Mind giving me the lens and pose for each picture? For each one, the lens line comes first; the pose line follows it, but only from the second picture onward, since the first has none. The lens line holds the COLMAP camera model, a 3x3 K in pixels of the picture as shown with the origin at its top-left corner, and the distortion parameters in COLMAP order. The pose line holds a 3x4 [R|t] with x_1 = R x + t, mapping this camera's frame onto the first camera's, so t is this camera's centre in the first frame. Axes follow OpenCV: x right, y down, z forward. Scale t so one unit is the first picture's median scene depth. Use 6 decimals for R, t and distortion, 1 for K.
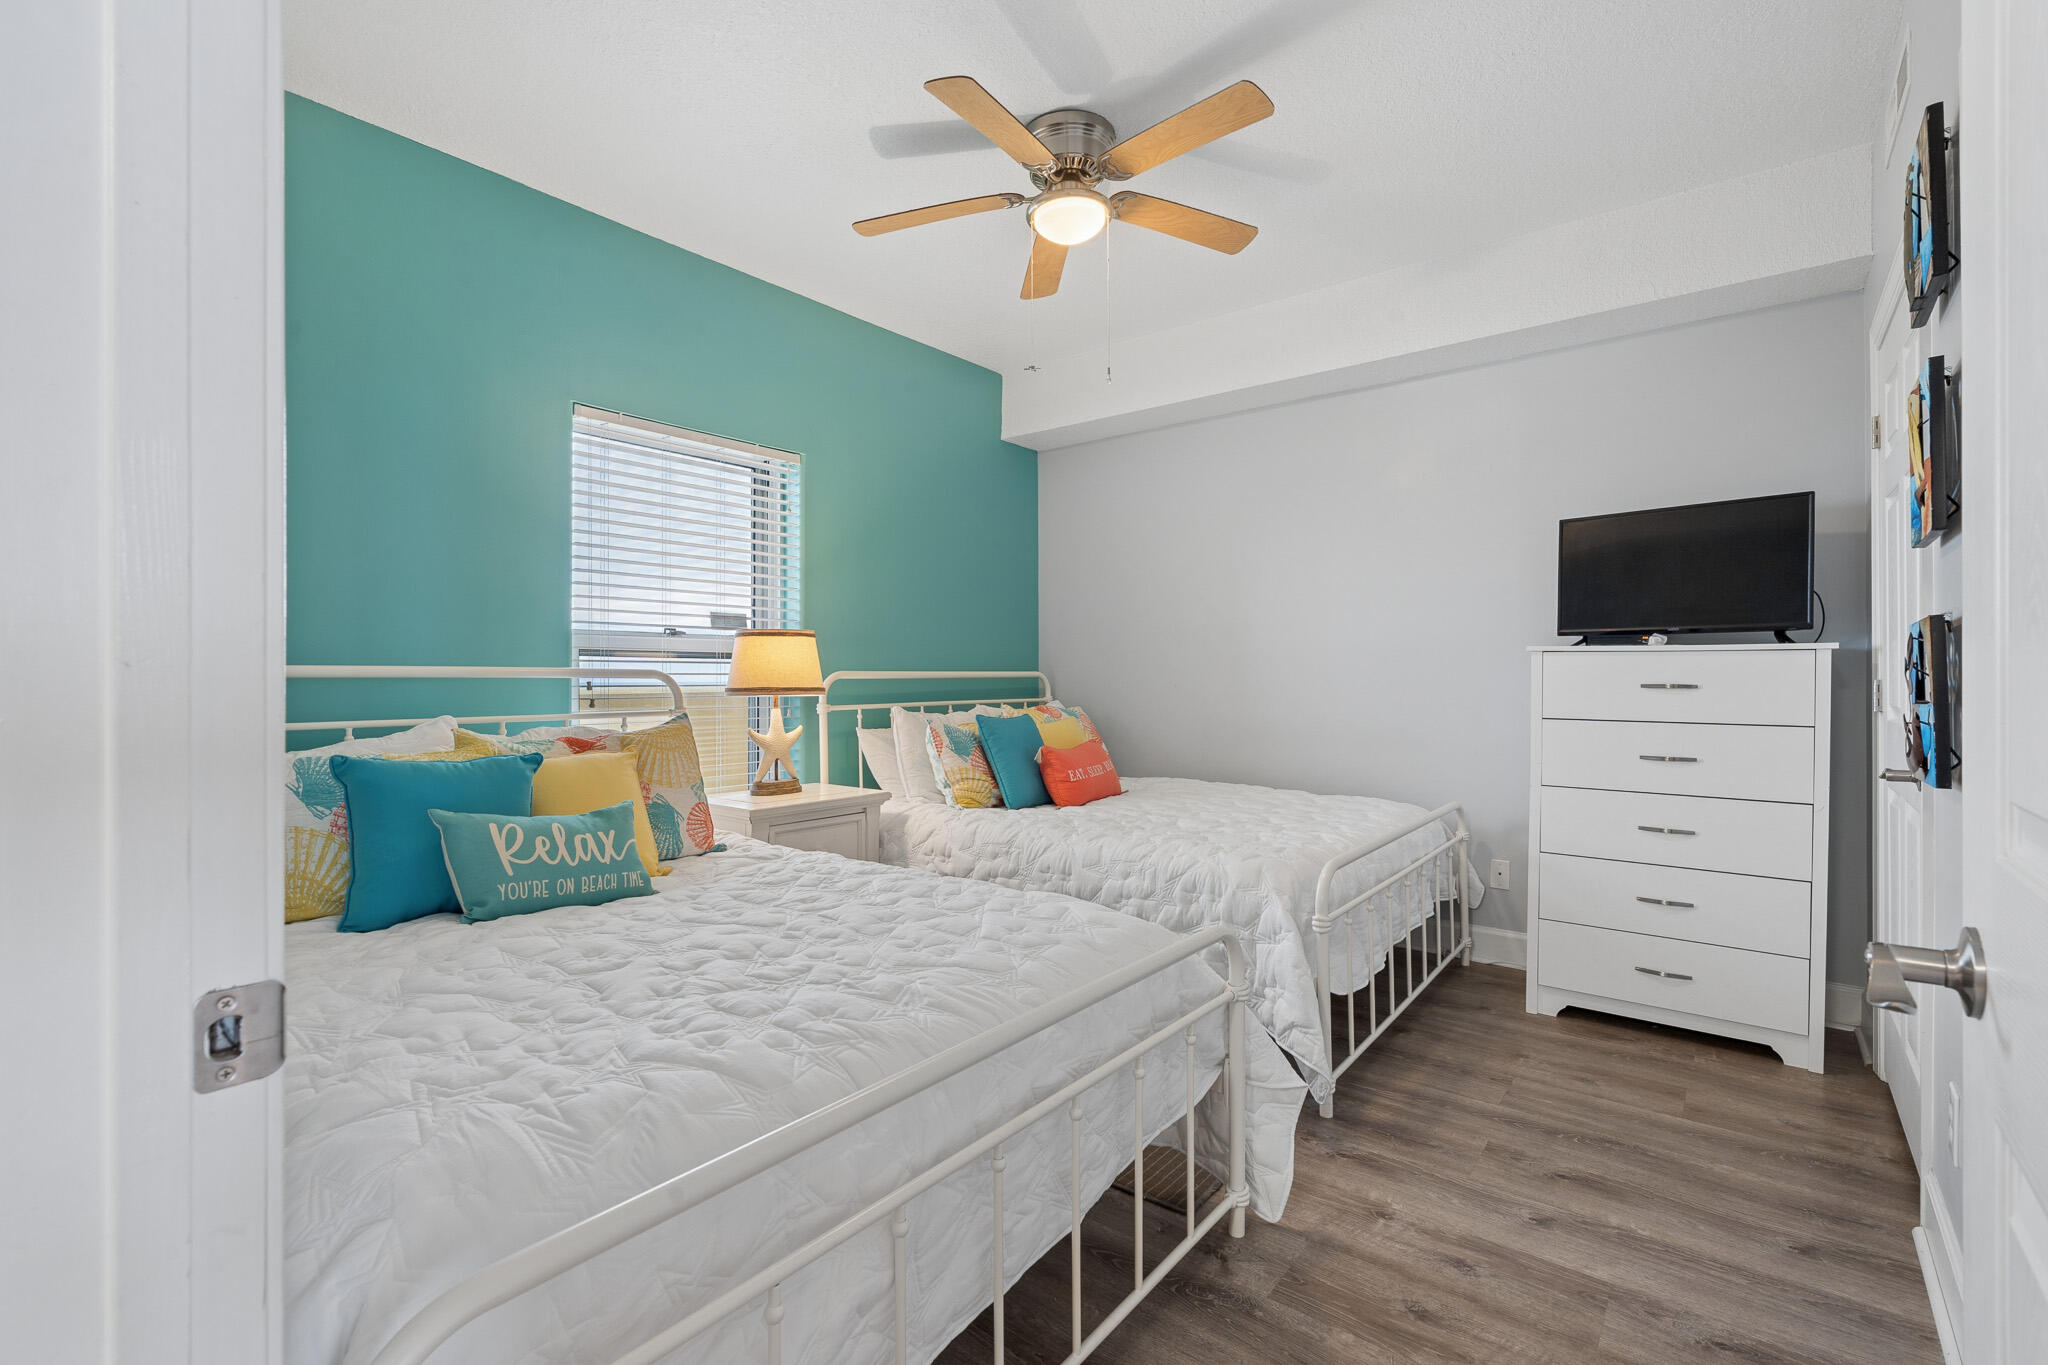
lens RADIAL K [[925.5, 0, 995.6], [0, 925.5, 672.5], [0, 0, 1]] dist [-0.005460, 0.001922]
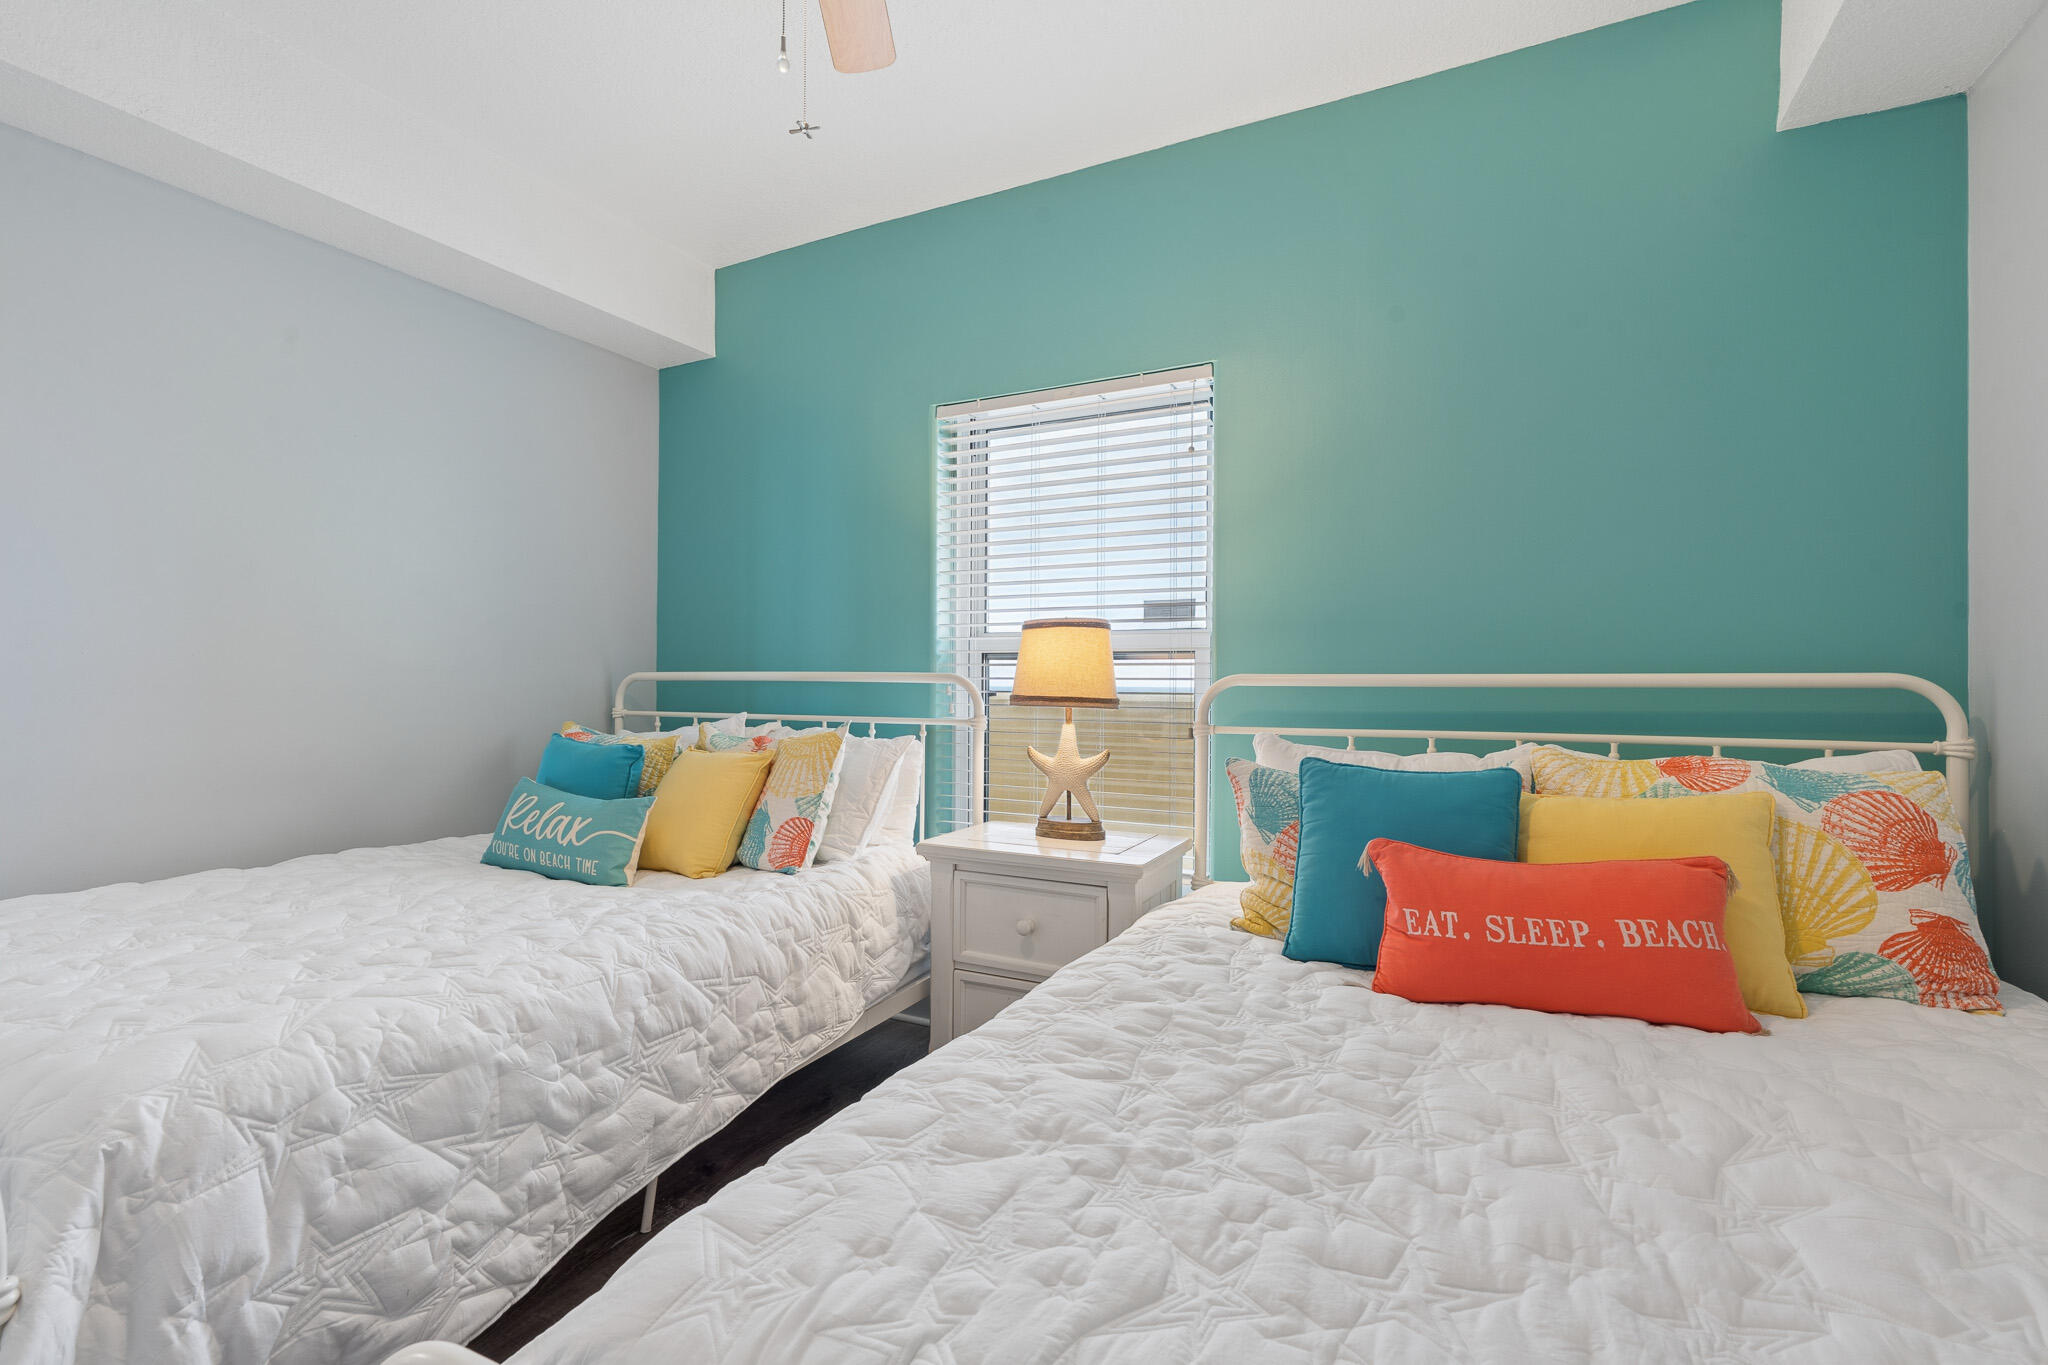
lens RADIAL K [[925.5, 0, 1028.1], [0, 925.5, 676.9], [0, 0, 1]] dist [-0.005460, 0.001922]
pose [[0.217081, -0.008311, -0.976118, 0.486548], [-0.003494, 0.999951, -0.009291, 0.007801], [0.976147, 0.005427, 0.217042, 0.805002]]
